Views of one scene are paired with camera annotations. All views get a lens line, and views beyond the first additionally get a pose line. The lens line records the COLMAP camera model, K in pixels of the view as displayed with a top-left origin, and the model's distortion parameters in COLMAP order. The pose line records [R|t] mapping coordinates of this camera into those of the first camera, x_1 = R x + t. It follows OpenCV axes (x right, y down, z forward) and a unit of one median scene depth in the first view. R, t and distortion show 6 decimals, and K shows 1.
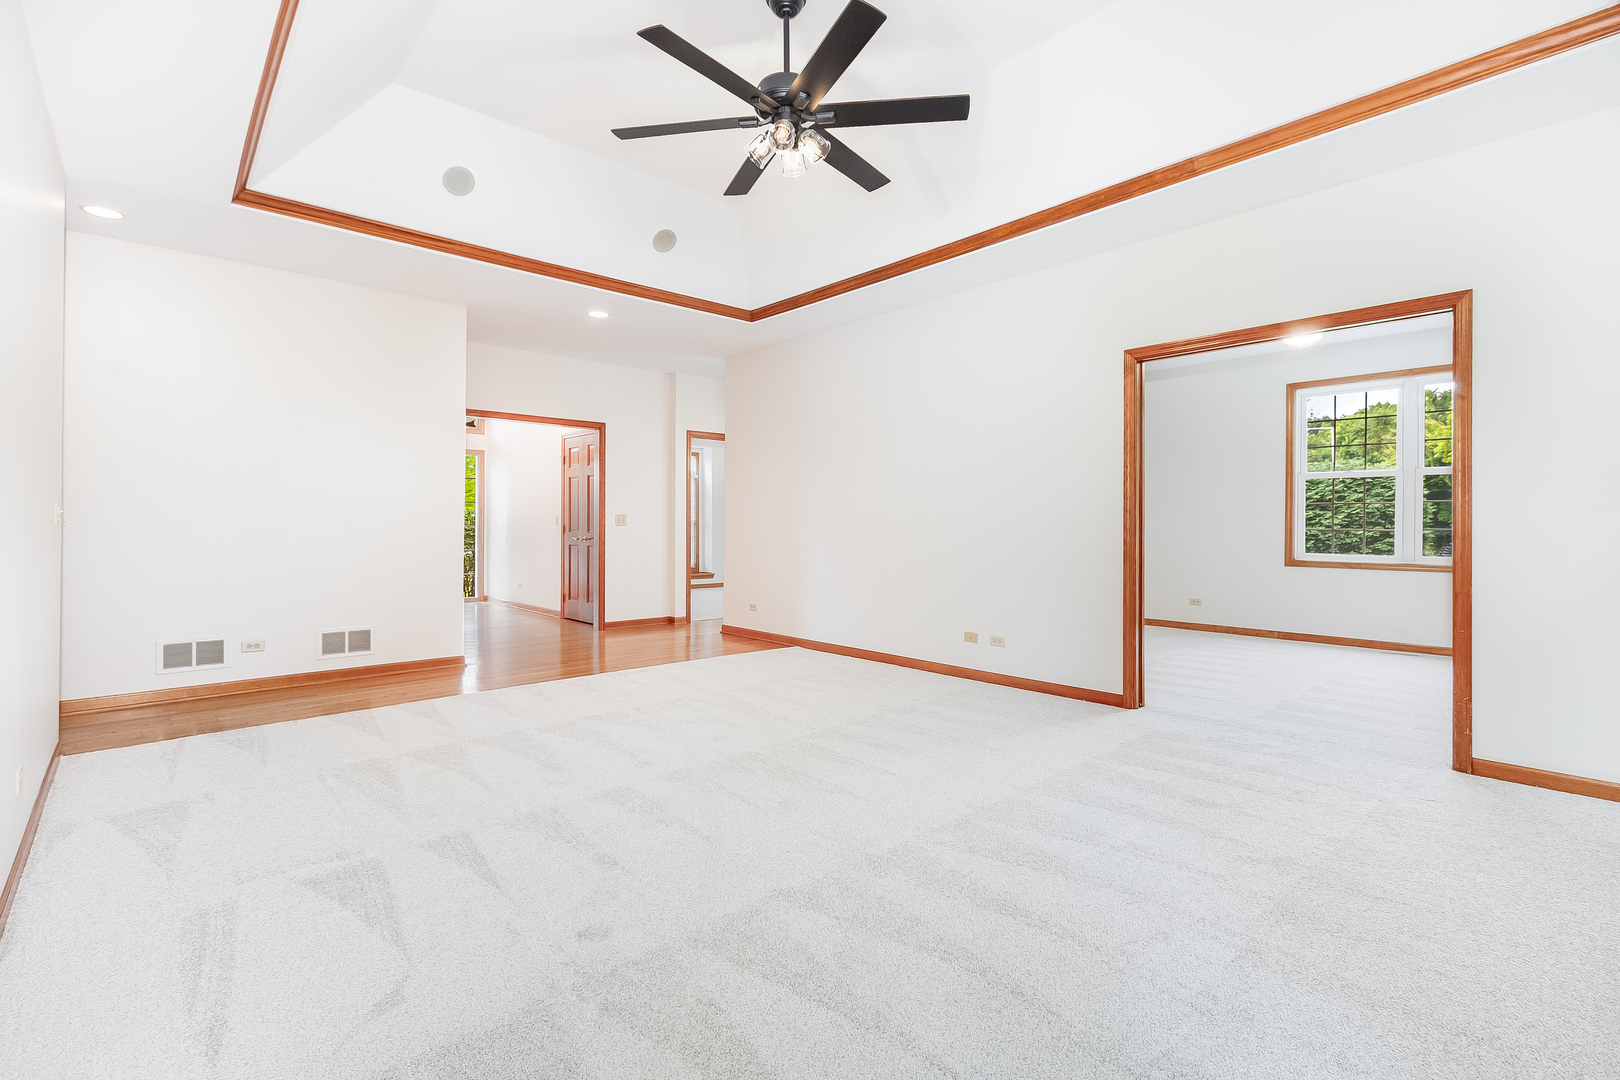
lens RADIAL K [[739.0, 0, 811.2], [0, 739.0, 532.5], [0, 0, 1]] dist [0.002206, 0.000814]
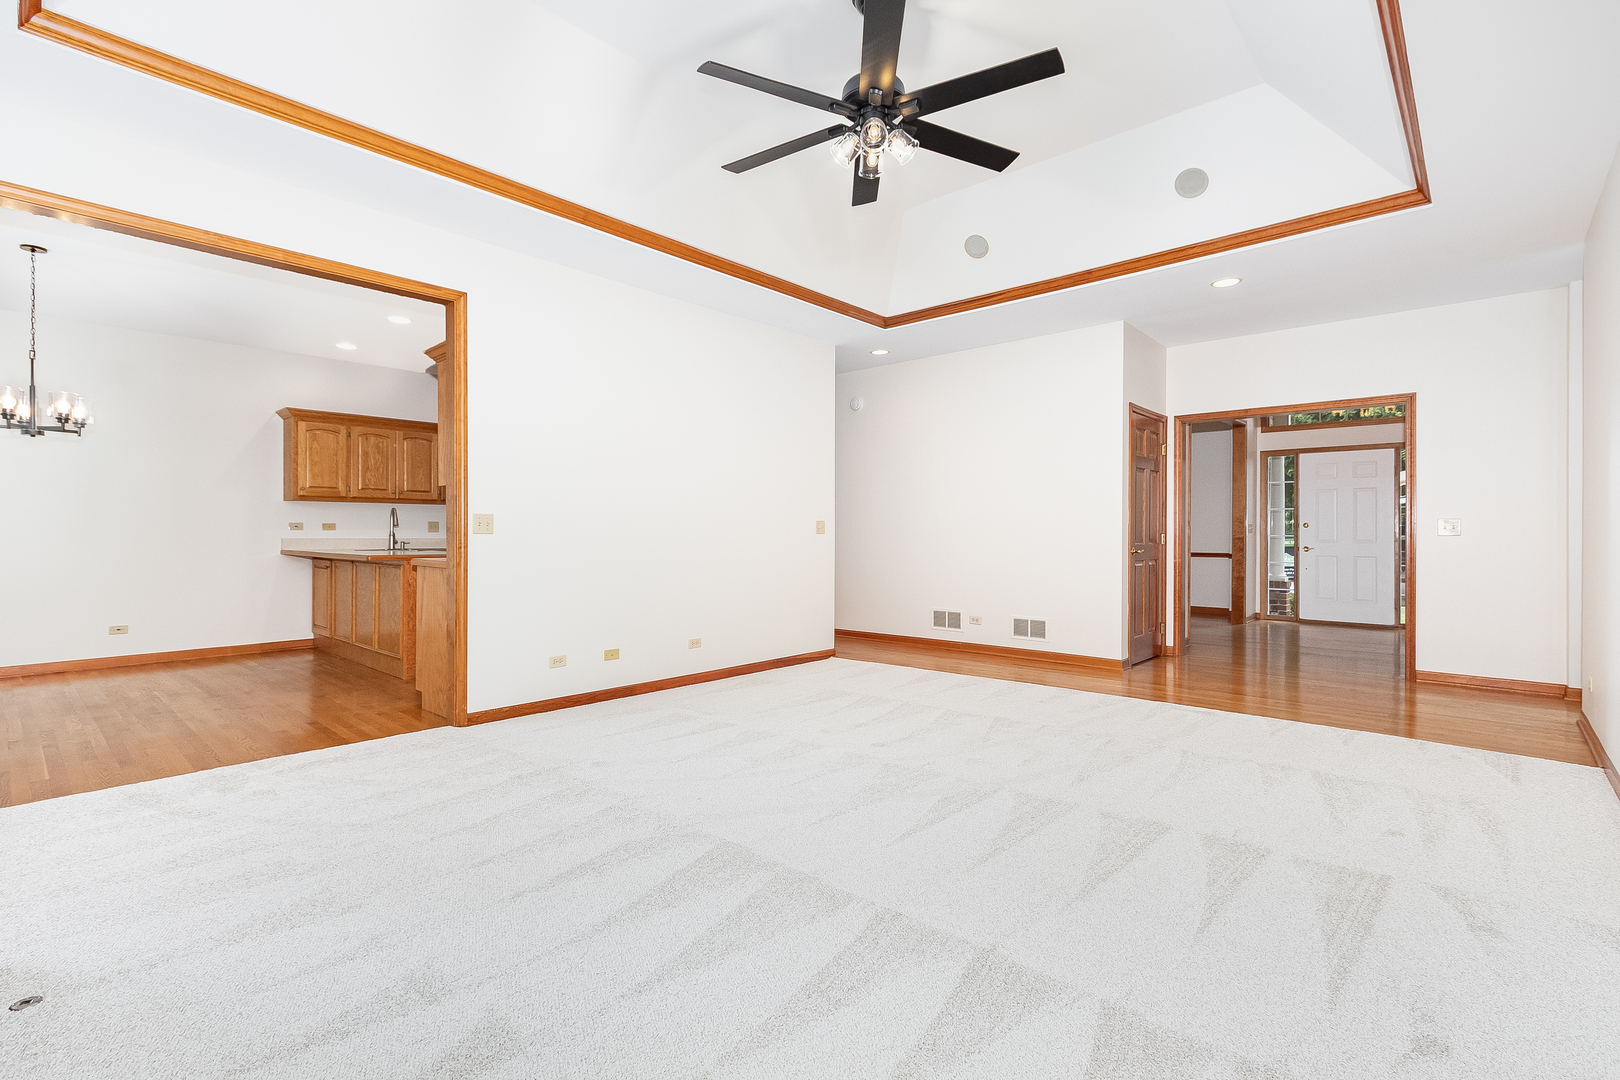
lens RADIAL K [[739.0, 0, 811.2], [0, 739.0, 532.5], [0, 0, 1]] dist [0.002206, 0.000814]
pose [[0.099345, -0.008392, -0.995018, 0.653968], [-0.008753, 0.999918, -0.009307, 0.001831], [0.995015, 0.009634, 0.099264, 0.576217]]
